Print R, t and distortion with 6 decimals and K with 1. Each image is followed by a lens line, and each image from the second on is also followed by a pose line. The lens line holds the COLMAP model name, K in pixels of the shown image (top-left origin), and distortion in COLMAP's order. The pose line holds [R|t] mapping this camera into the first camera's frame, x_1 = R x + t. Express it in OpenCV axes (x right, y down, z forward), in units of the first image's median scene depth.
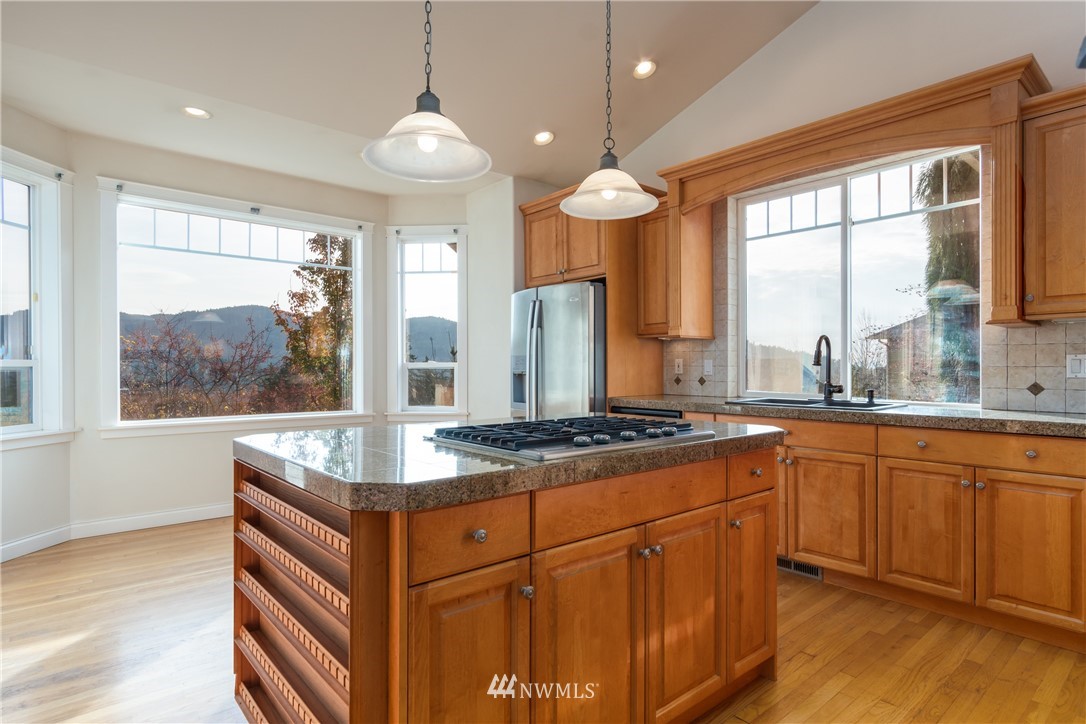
lens RADIAL K [[584.7, 0, 540.6], [0, 584.7, 366.2], [0, 0, 1]] dist [-0.000973, 0.000282]
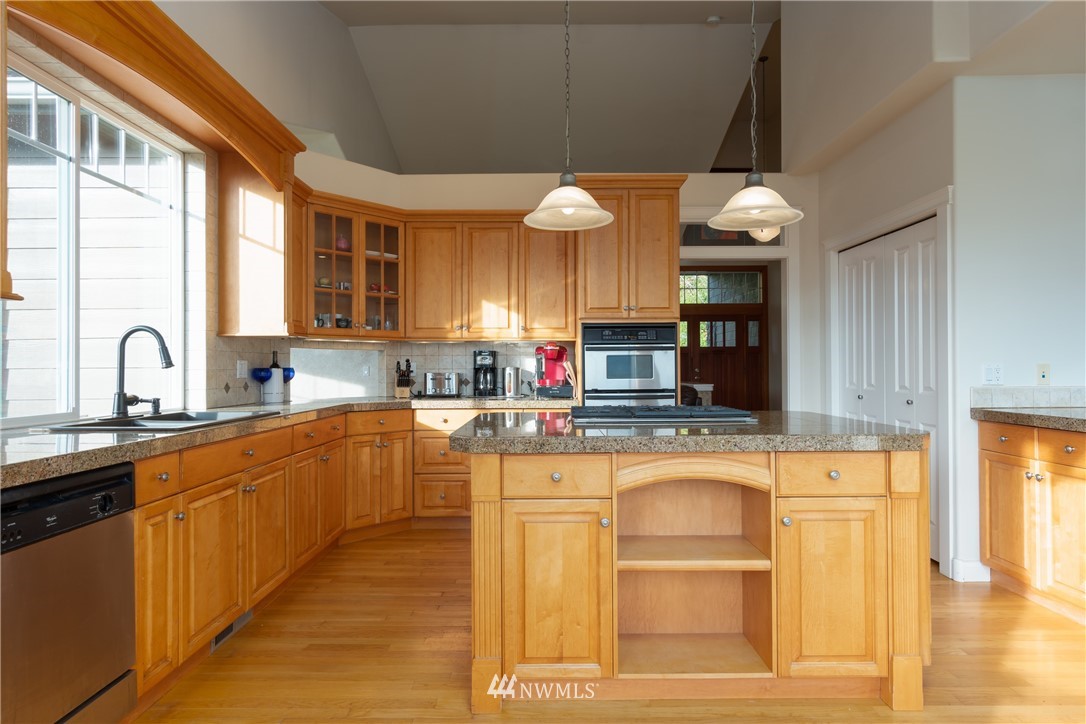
lens RADIAL K [[584.7, 0, 540.6], [0, 584.7, 366.2], [0, 0, 1]] dist [-0.000973, 0.000282]
pose [[-0.759873, 0.005753, 0.650046, -0.509144], [0.004602, 0.999983, -0.003470, -0.003189], [-0.650056, 0.000354, -0.759887, 1.716419]]
